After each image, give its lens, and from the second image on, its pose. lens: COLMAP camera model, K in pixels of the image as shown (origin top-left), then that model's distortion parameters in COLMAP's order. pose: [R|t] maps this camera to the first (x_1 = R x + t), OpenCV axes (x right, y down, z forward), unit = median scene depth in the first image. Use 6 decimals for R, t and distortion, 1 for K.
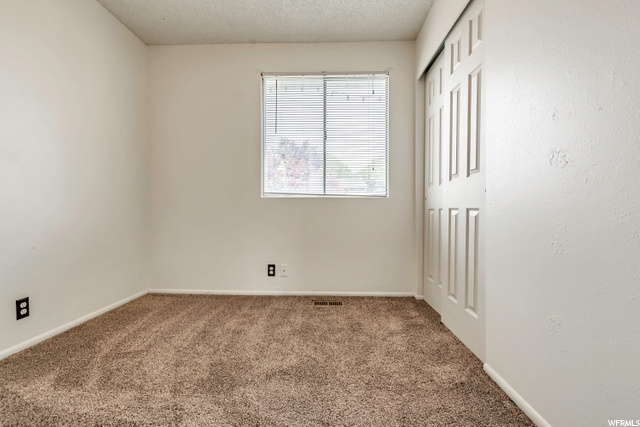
lens RADIAL K [[293.1, 0, 320.4], [0, 293.1, 216.4], [0, 0, 1]] dist [0.003542, -0.001537]
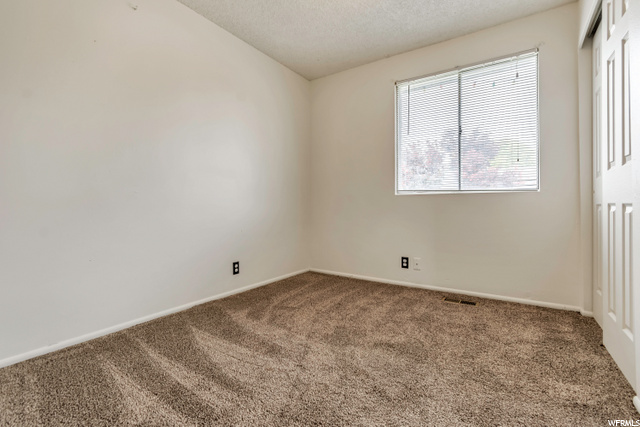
lens RADIAL K [[293.1, 0, 319.3], [0, 293.1, 208.4], [0, 0, 1]] dist [0.003542, -0.001537]
pose [[0.849588, -0.000361, -0.527447, 0.187628], [-0.007202, 0.999899, -0.012285, 0.002033], [0.527398, 0.014235, 0.849499, -0.110153]]
